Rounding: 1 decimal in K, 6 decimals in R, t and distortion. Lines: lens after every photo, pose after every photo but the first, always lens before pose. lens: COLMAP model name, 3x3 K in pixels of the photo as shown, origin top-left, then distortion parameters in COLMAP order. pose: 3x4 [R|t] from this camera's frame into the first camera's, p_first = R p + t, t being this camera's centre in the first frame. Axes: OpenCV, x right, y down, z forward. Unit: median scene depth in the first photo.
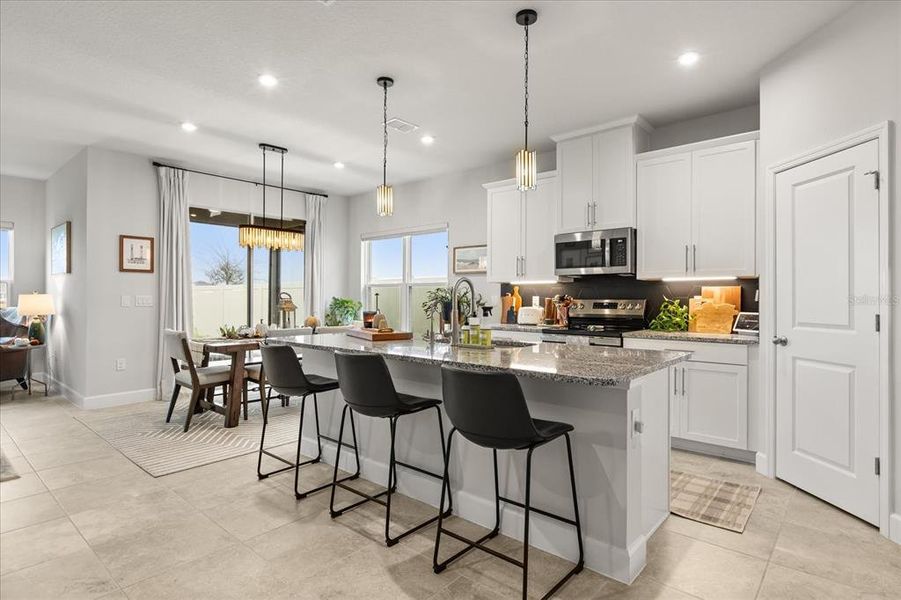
lens RADIAL K [[552.8, 0, 508.7], [0, 552.8, 298.7], [0, 0, 1]] dist [0.004584, -0.000661]
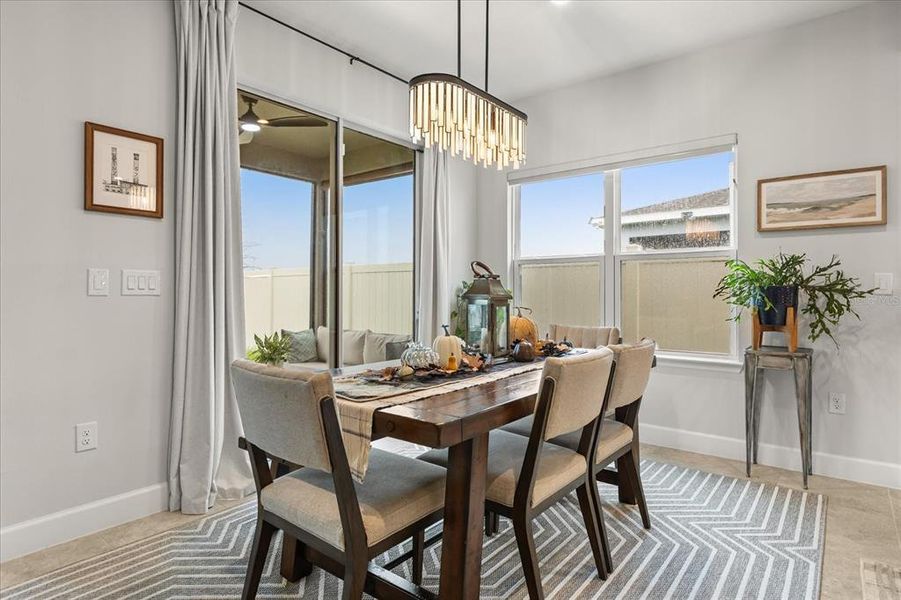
lens RADIAL K [[447.0, 0, 407.6], [0, 447.0, 292.7], [0, 0, 1]] dist [-0.000386, -0.000262]
pose [[0.998578, -0.000785, 0.053302, -0.470961], [0.001165, 0.999974, -0.007099, 0.014668], [-0.053295, 0.007151, 0.998553, 0.643413]]
